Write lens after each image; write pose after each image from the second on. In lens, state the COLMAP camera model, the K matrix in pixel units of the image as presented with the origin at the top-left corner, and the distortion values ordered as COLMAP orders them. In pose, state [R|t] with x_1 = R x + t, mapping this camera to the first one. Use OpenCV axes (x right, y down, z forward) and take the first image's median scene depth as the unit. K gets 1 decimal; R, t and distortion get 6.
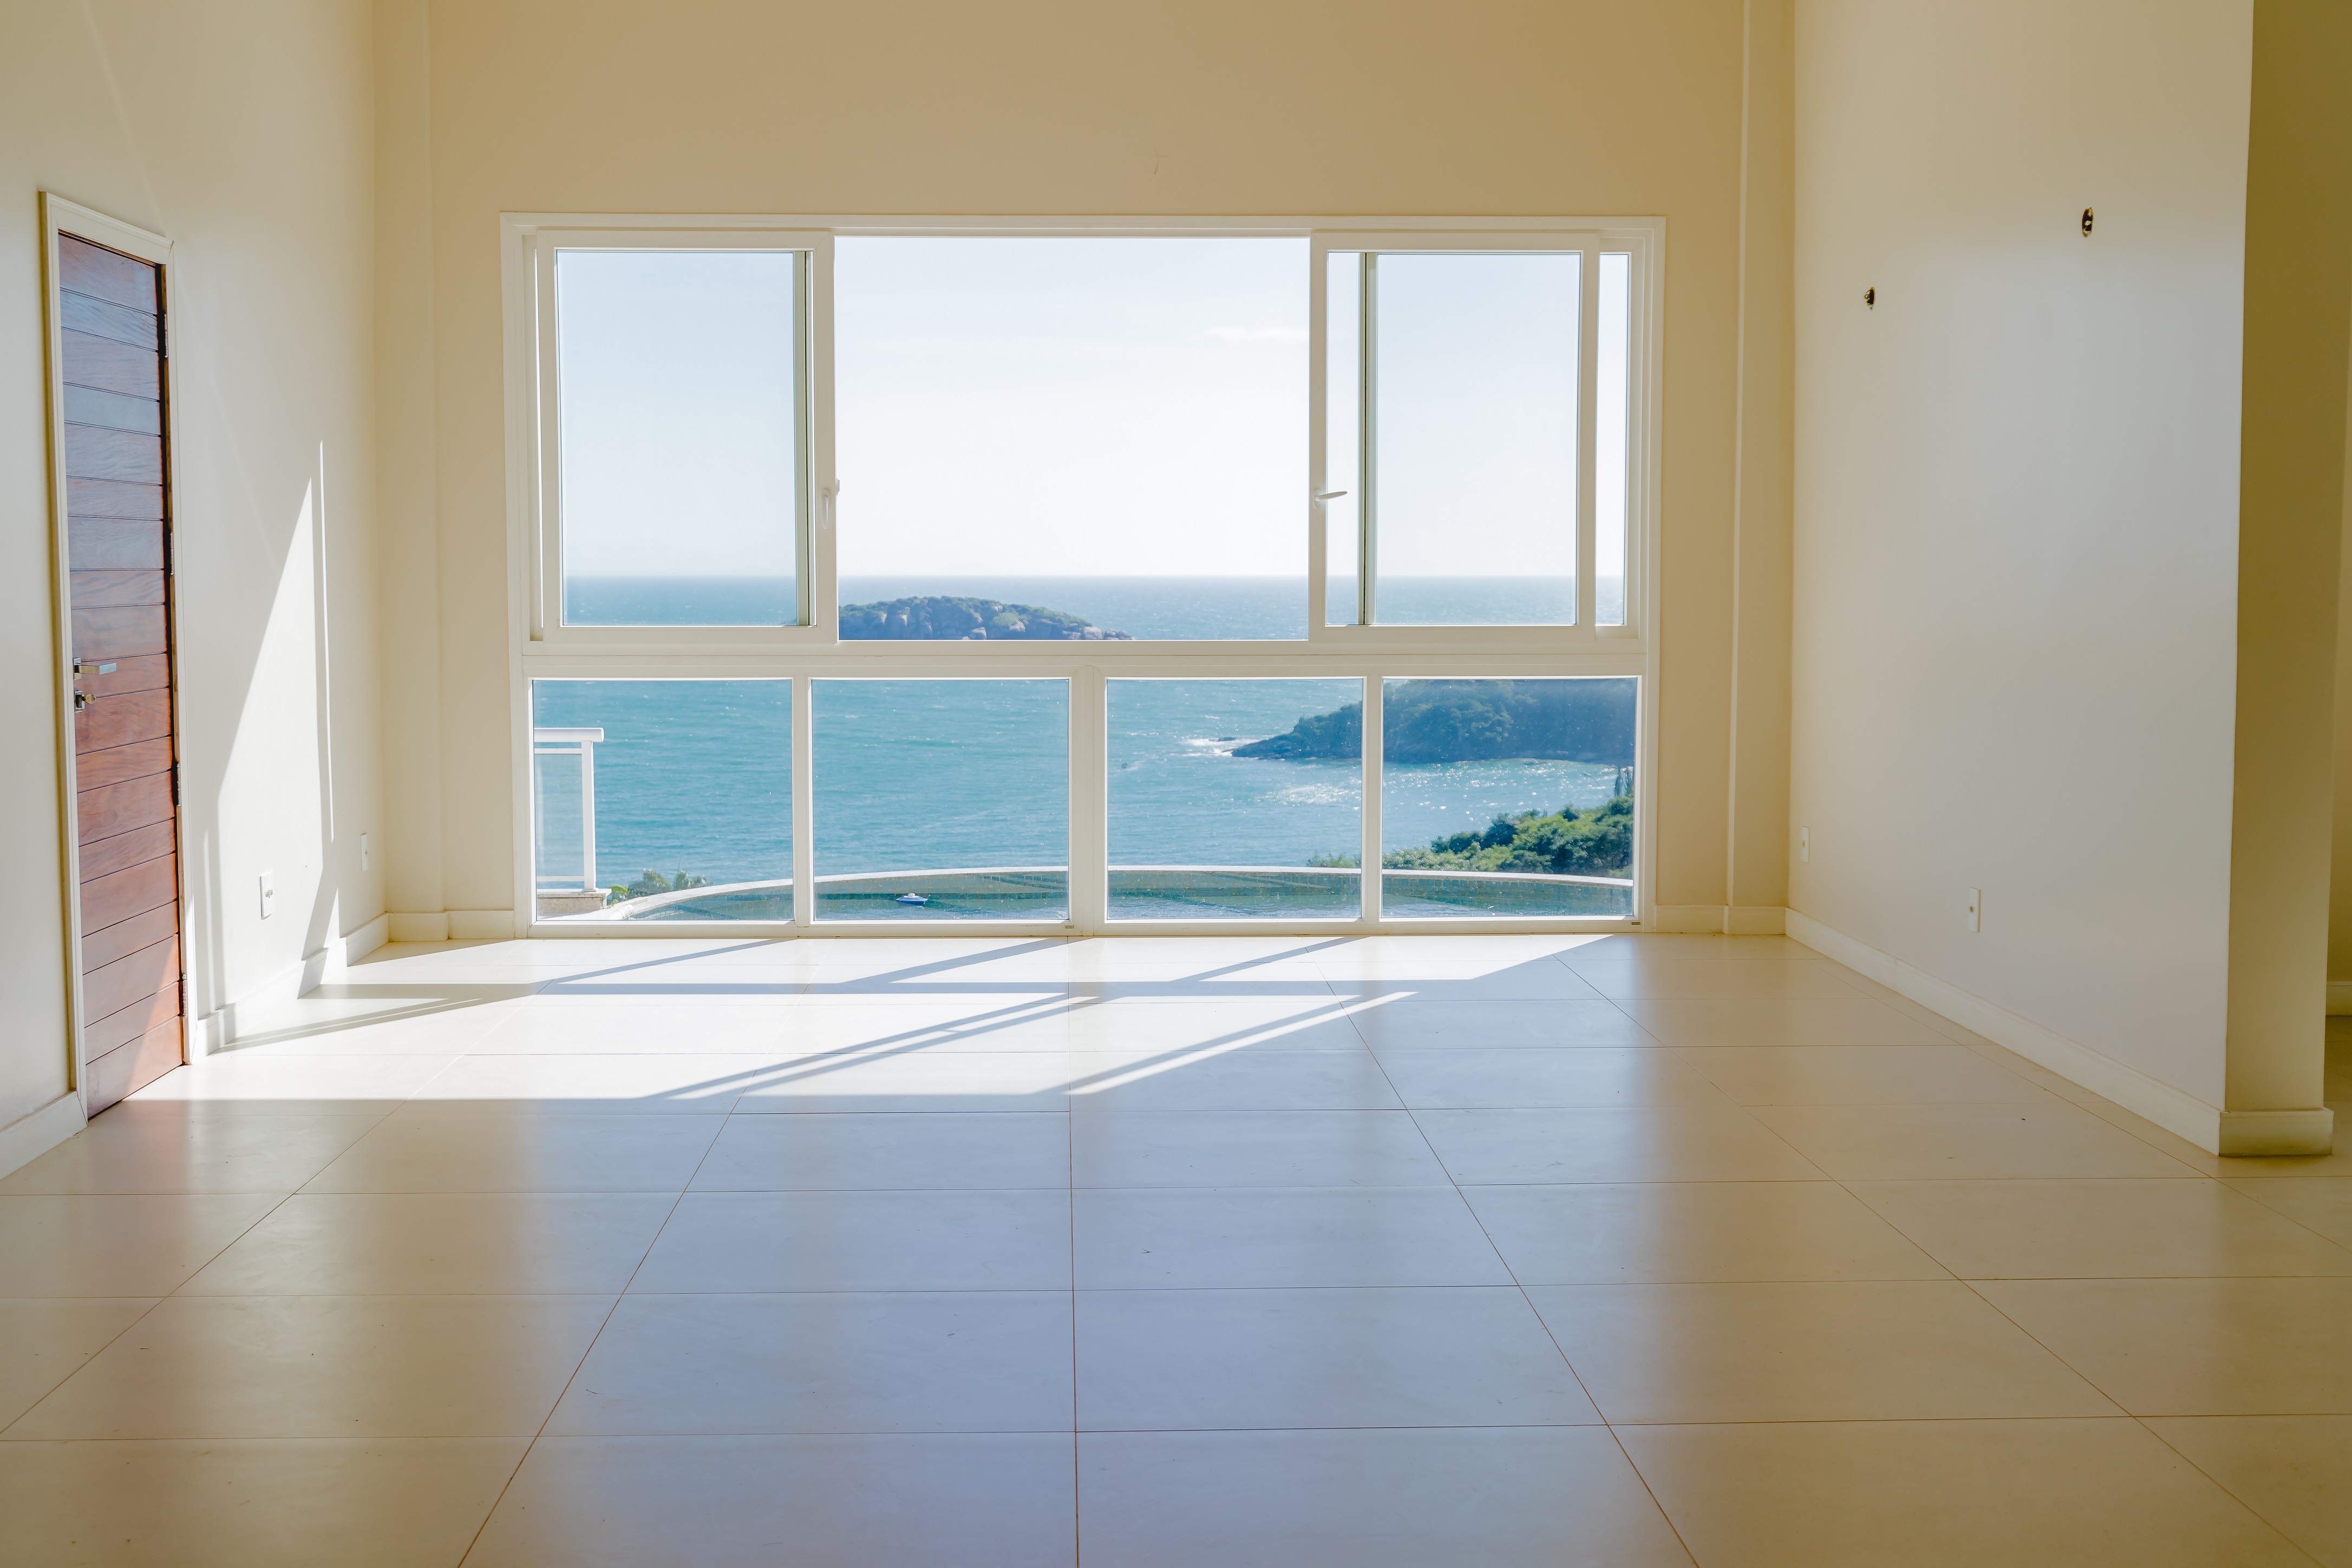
lens RADIAL K [[3059.4, 0, 1157.3], [0, 3059.4, 804.8], [0, 0, 1]] dist [0.055392, 0.000000]
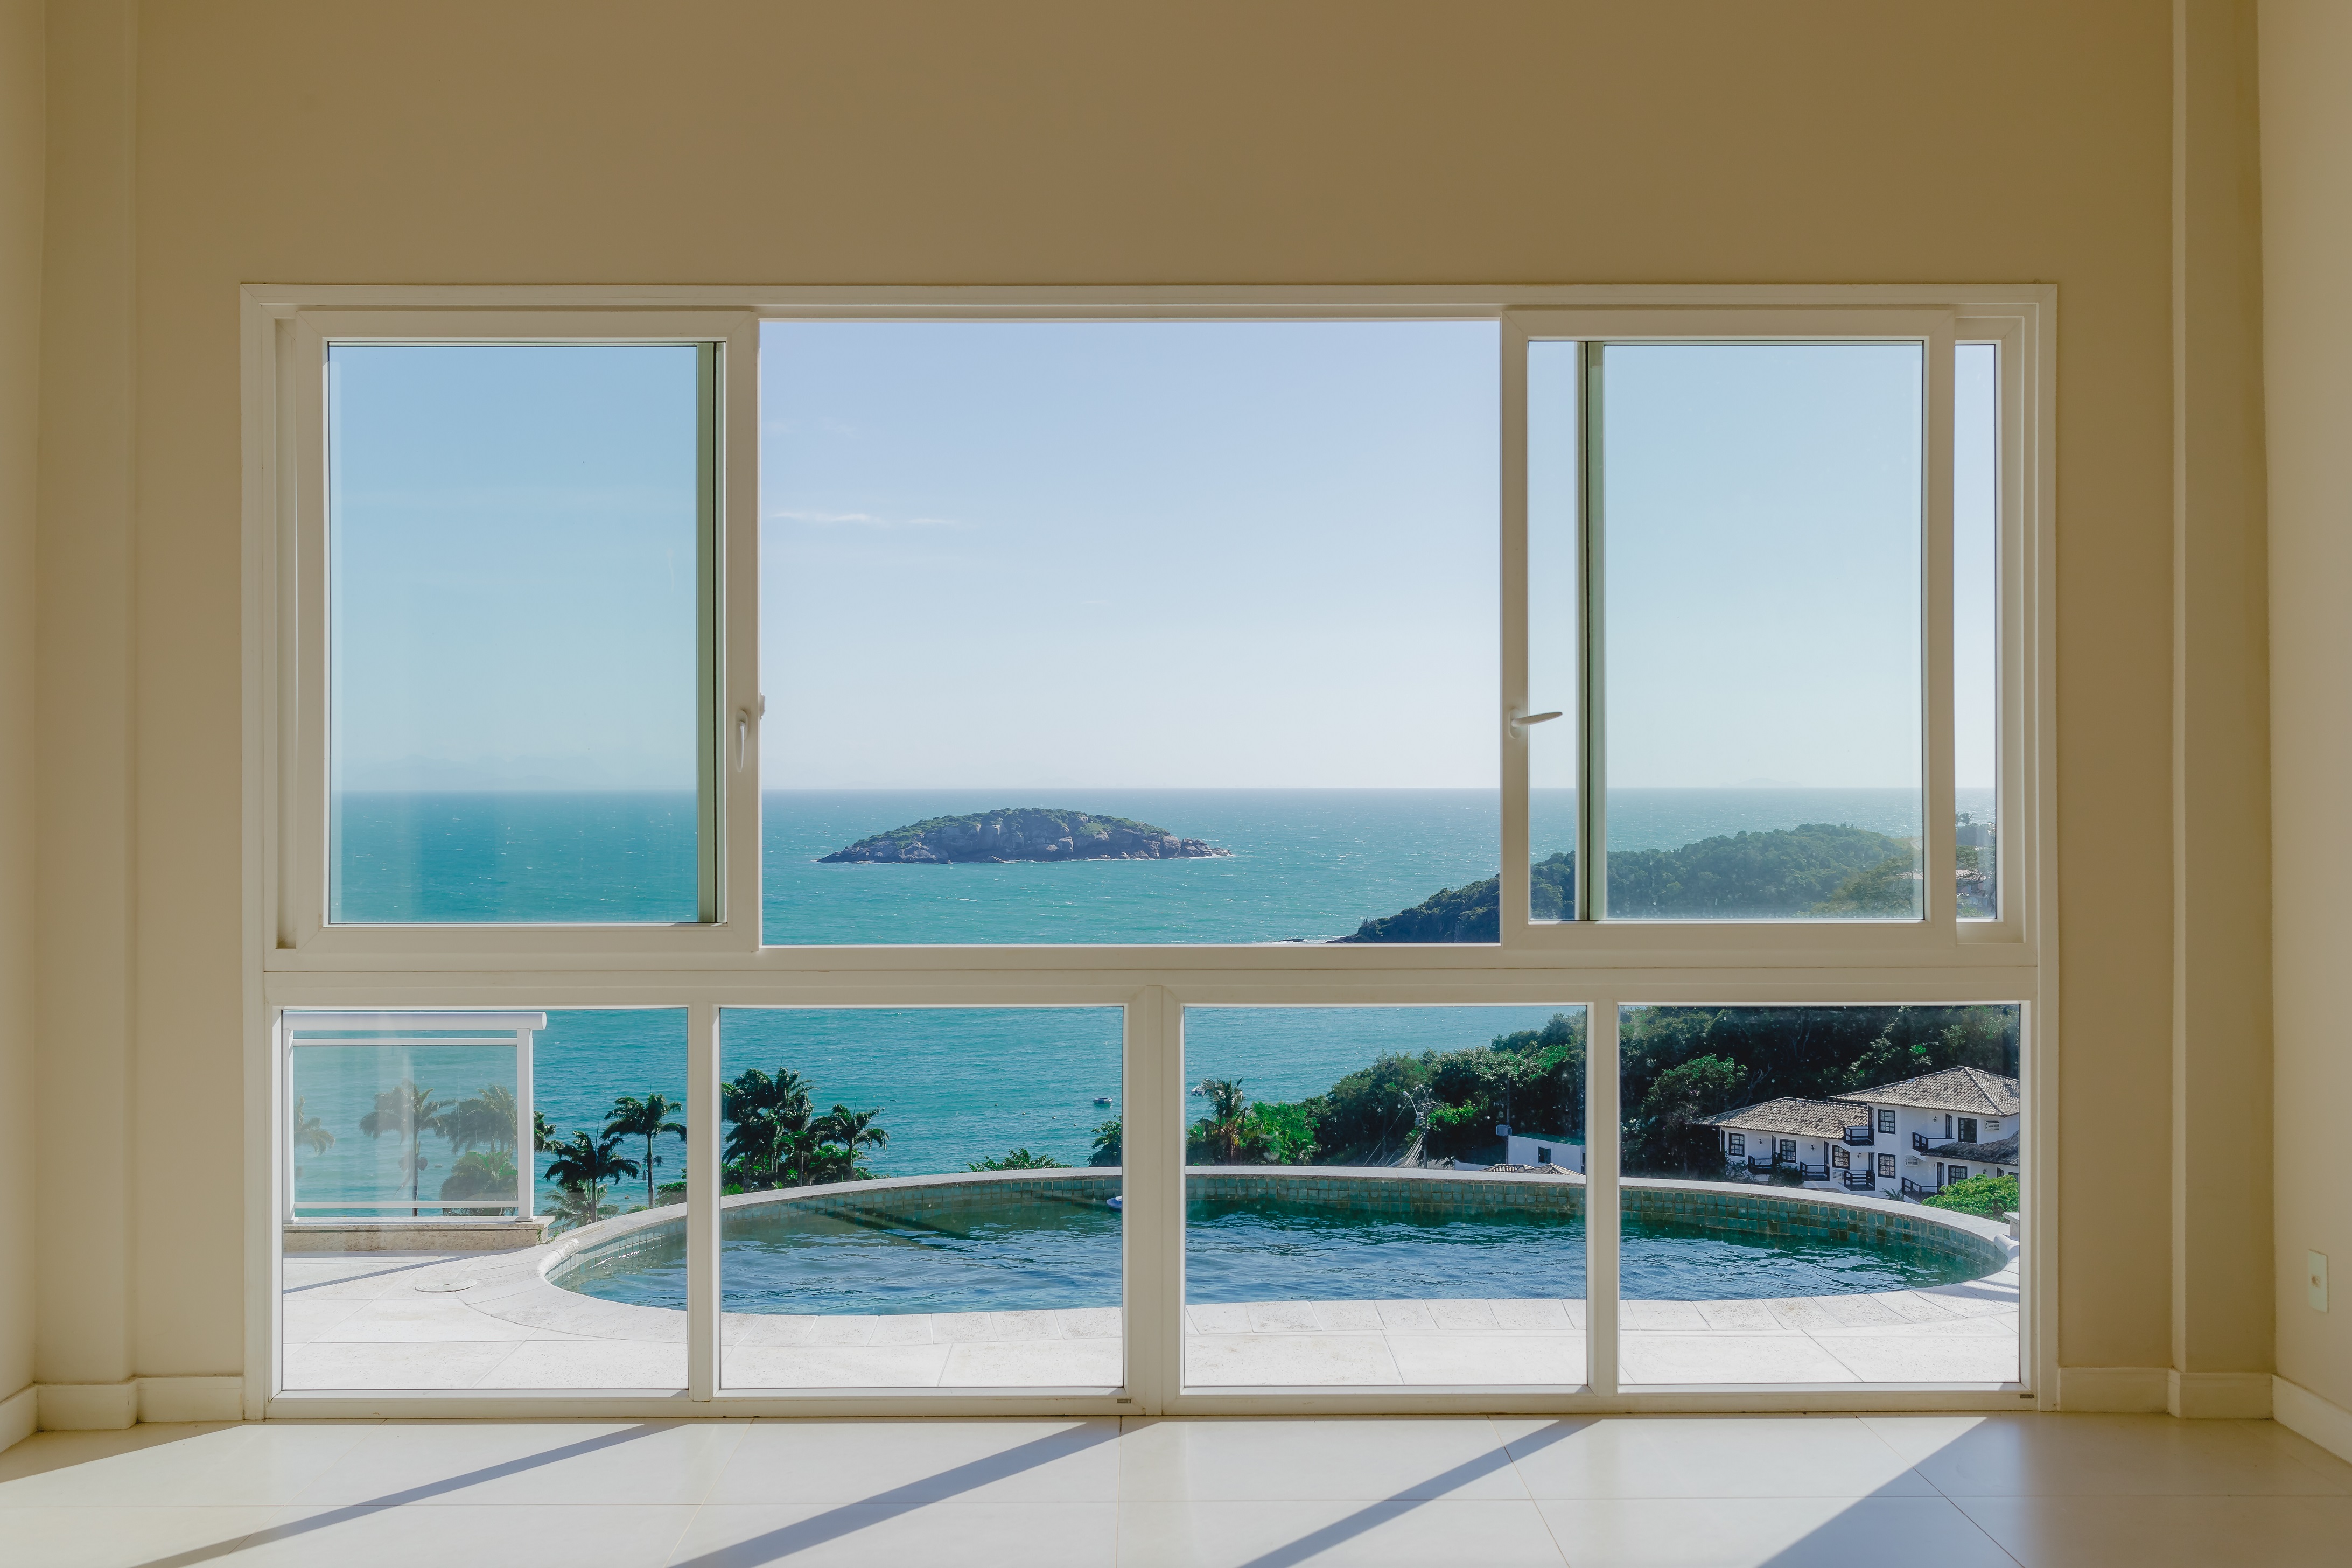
lens RADIAL K [[2632.8, 0, 1163.0], [0, 2632.8, 794.4], [0, 0, 1]] dist [0.017479, 0.000000]
pose [[0.999699, -0.001038, -0.024493, -0.007217], [-0.000691, 0.997513, -0.070474, -0.046576], [0.024505, 0.070470, 0.997213, 0.452868]]
